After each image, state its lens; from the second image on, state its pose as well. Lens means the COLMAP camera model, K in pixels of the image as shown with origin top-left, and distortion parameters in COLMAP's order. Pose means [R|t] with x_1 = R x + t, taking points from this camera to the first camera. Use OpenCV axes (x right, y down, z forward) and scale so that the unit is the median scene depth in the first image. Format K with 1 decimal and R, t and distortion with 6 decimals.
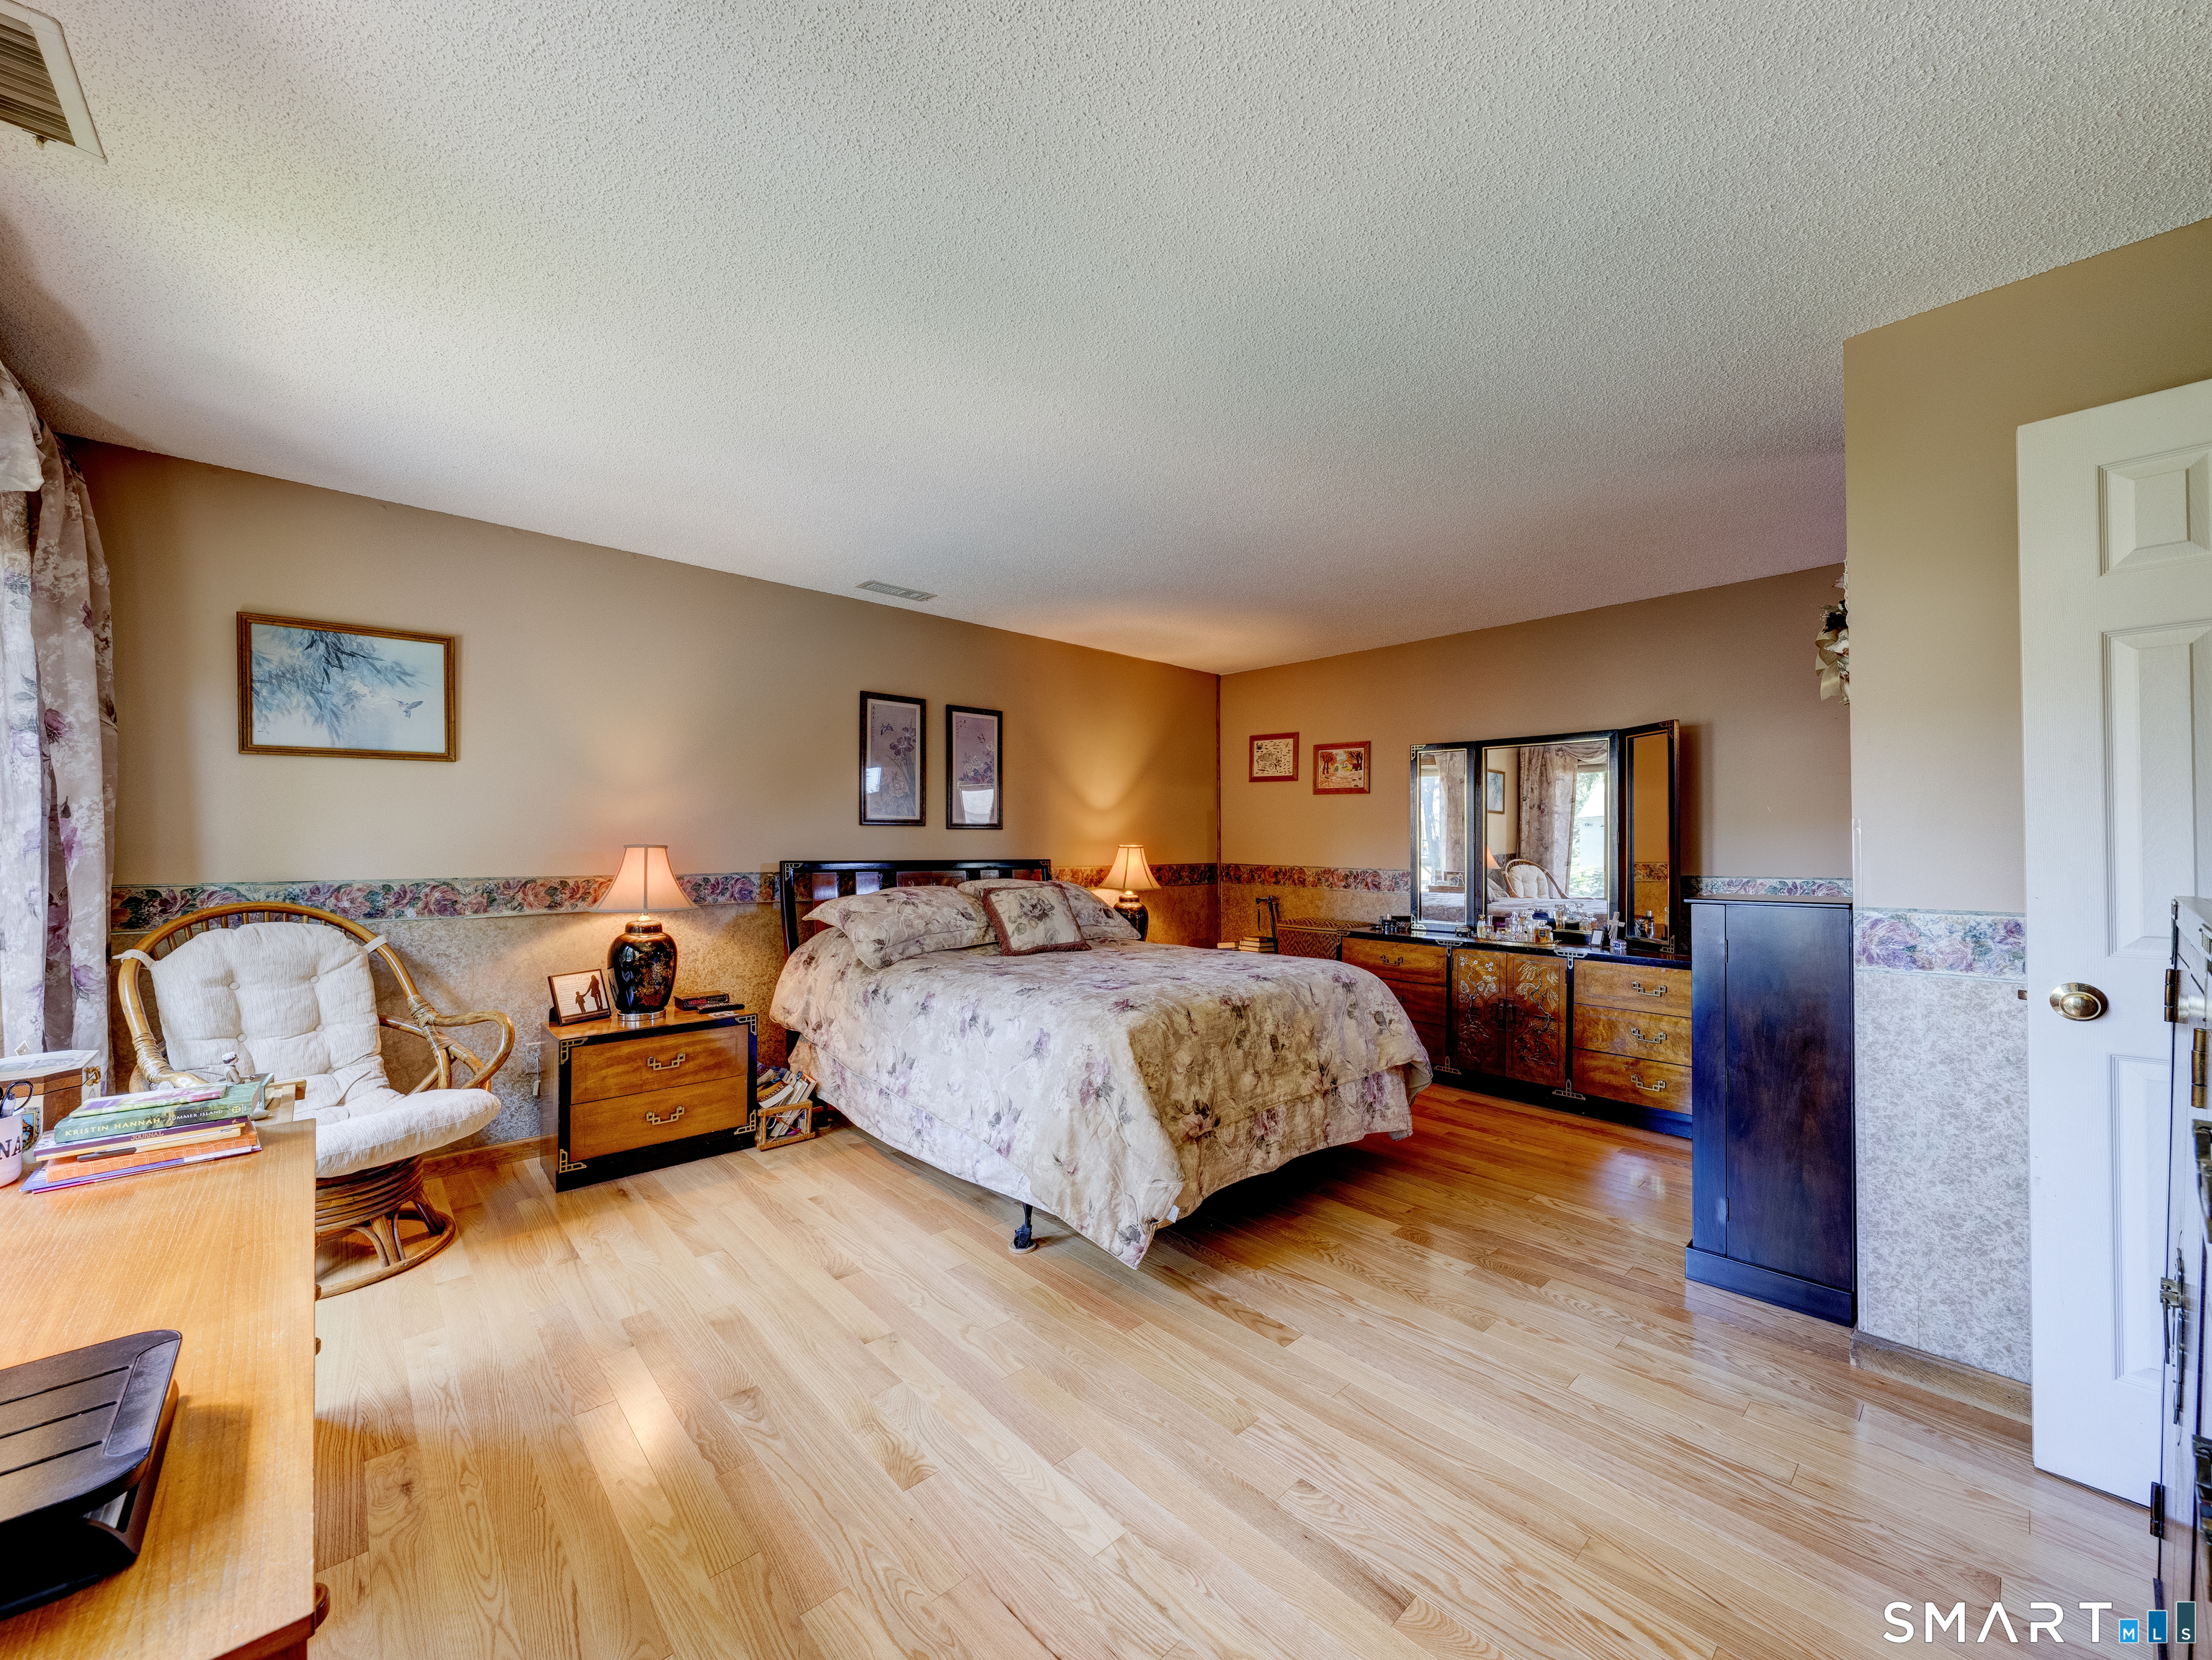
lens RADIAL K [[862.8, 0, 1084.1], [0, 862.8, 831.0], [0, 0, 1]] dist [-0.001824, -0.000373]
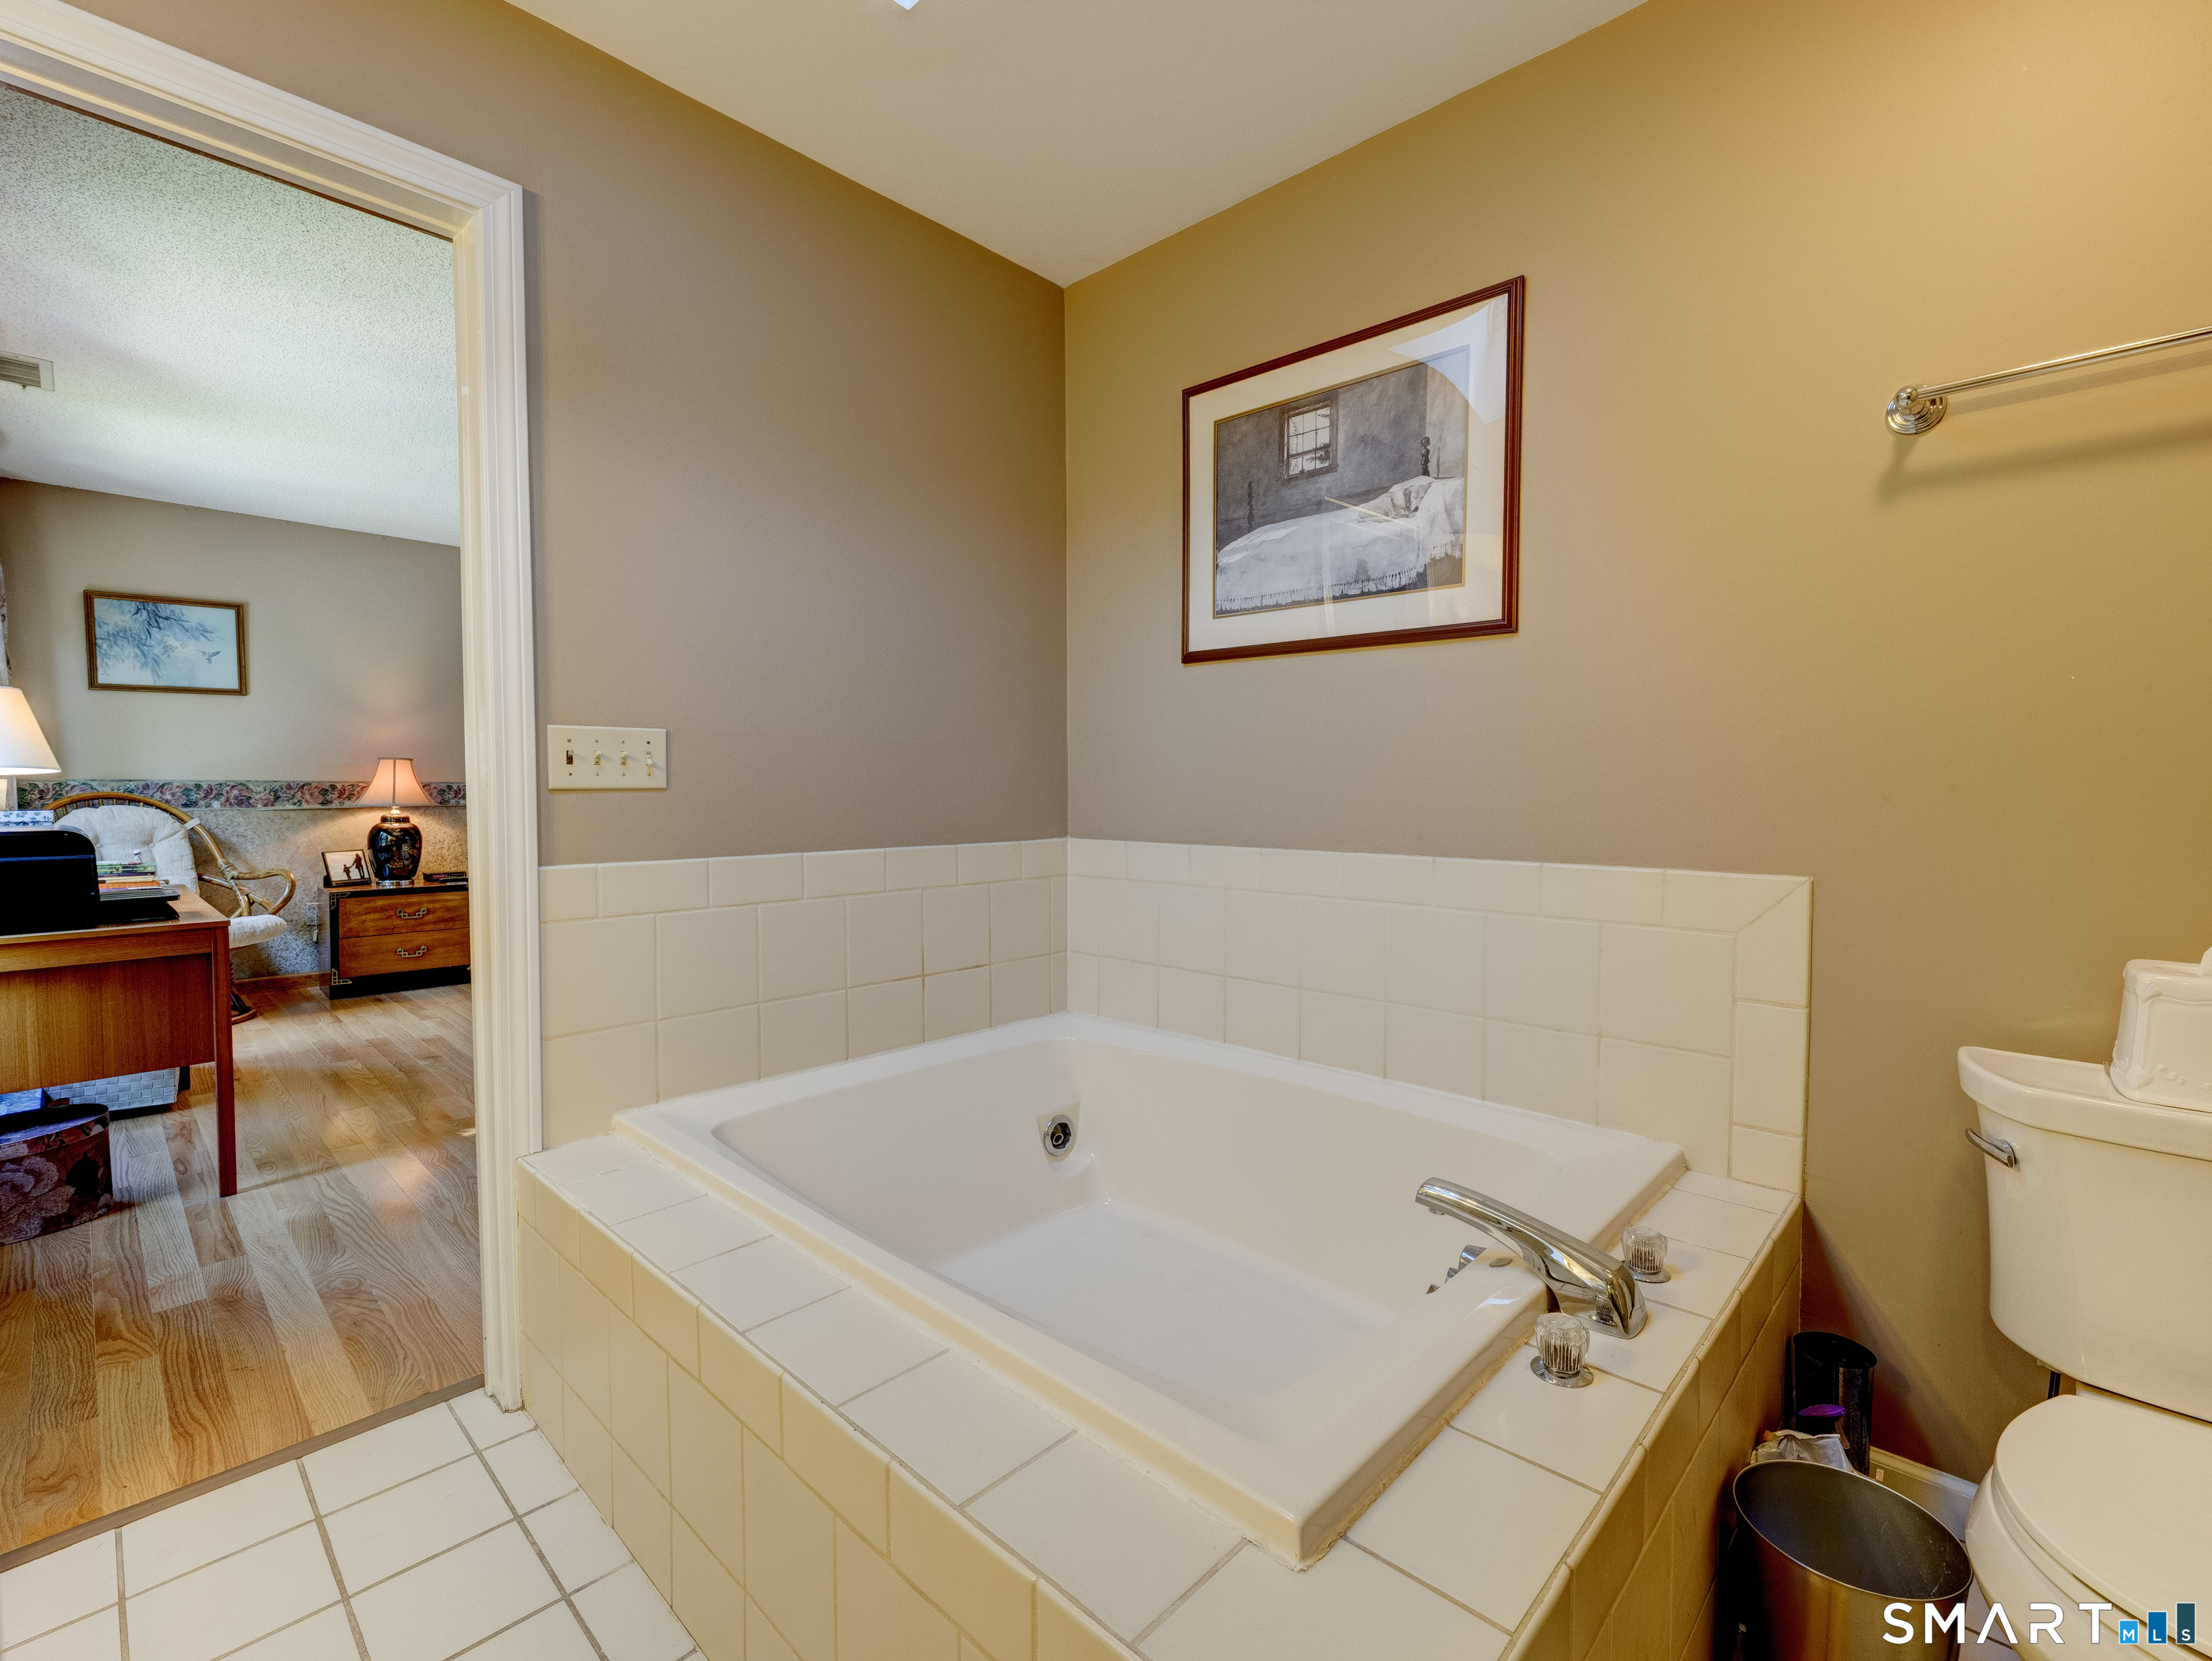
lens RADIAL K [[993.1, 0, 1057.3], [0, 993.1, 814.5], [0, 0, 1]] dist [-0.000795, 0.000685]
pose [[0.998089, 0.003695, 0.061684, 0.471463], [-0.006550, 0.998914, 0.046138, 0.028011], [-0.061447, -0.046454, 0.997029, -0.677529]]
